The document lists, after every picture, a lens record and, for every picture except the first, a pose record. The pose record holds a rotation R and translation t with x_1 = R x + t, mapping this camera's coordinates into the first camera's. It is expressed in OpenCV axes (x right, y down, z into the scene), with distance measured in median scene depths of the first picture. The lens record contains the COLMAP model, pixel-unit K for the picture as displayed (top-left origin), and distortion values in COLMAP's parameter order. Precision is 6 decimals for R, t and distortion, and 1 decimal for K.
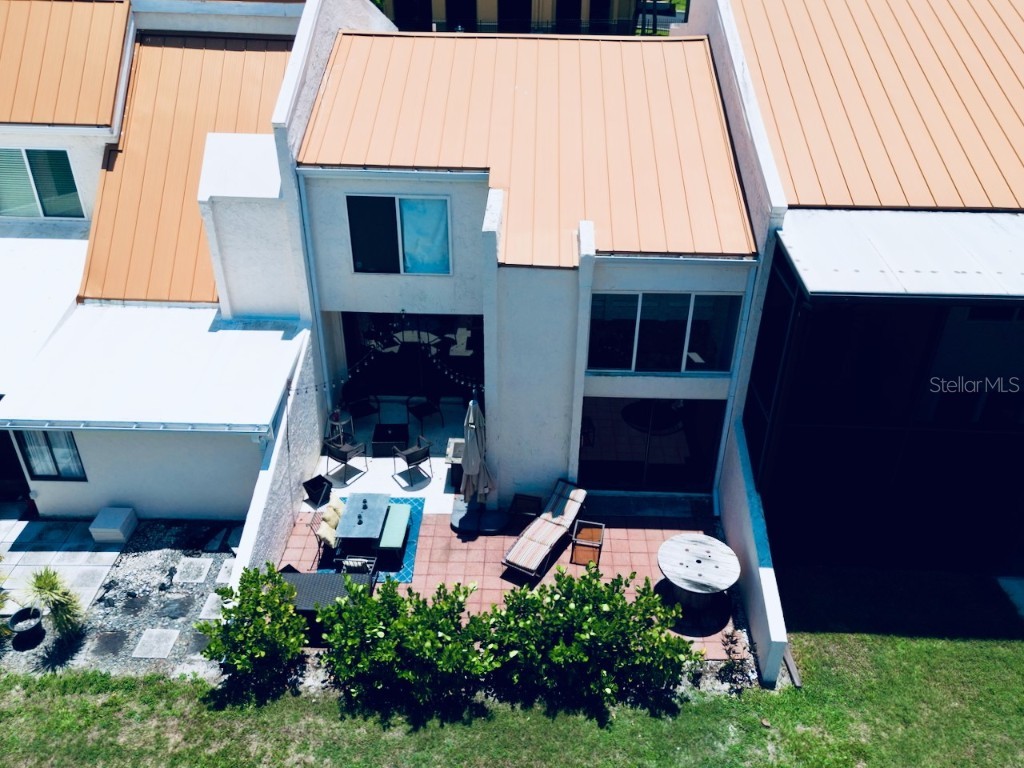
lens RADIAL K [[790.9, 0, 512.0], [0, 790.9, 384.0], [0, 0, 1]] dist [-0.004666, 0.004549]
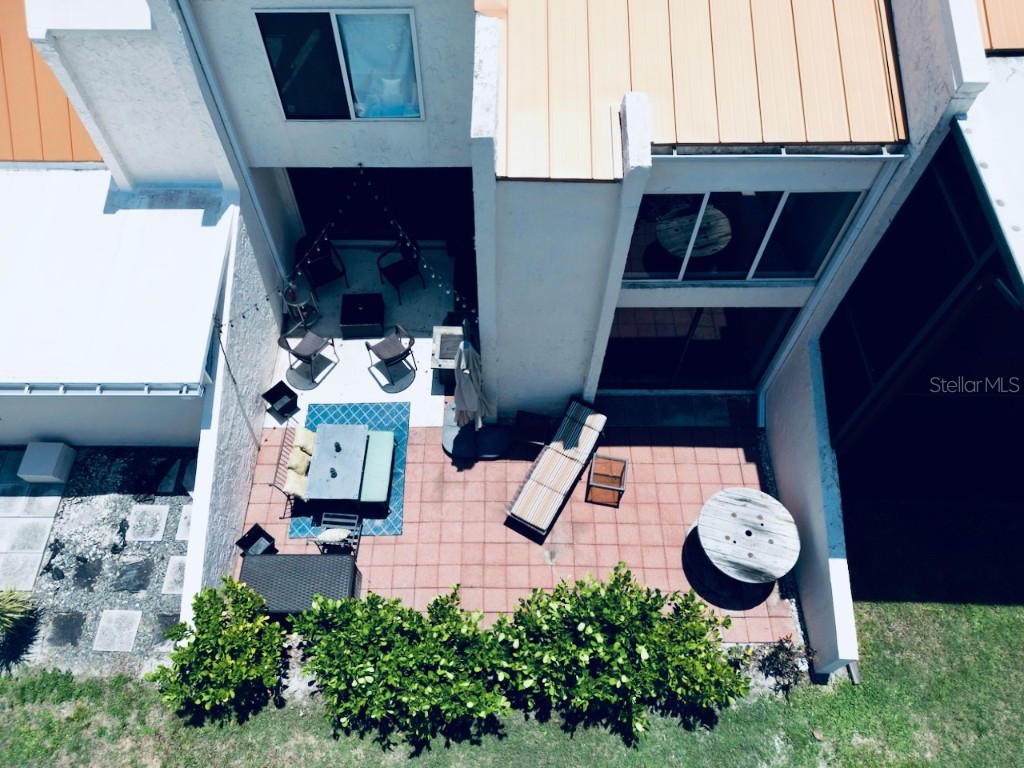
lens RADIAL K [[724.0, 0, 476.7], [0, 724.0, 383.8], [0, 0, 1]] dist [0.007839, -0.005819]
pose [[0.999301, -0.025932, -0.026934, -0.019608], [0.034942, 0.904056, 0.425983, -0.228251], [0.013303, -0.426626, 0.904330, 0.356765]]
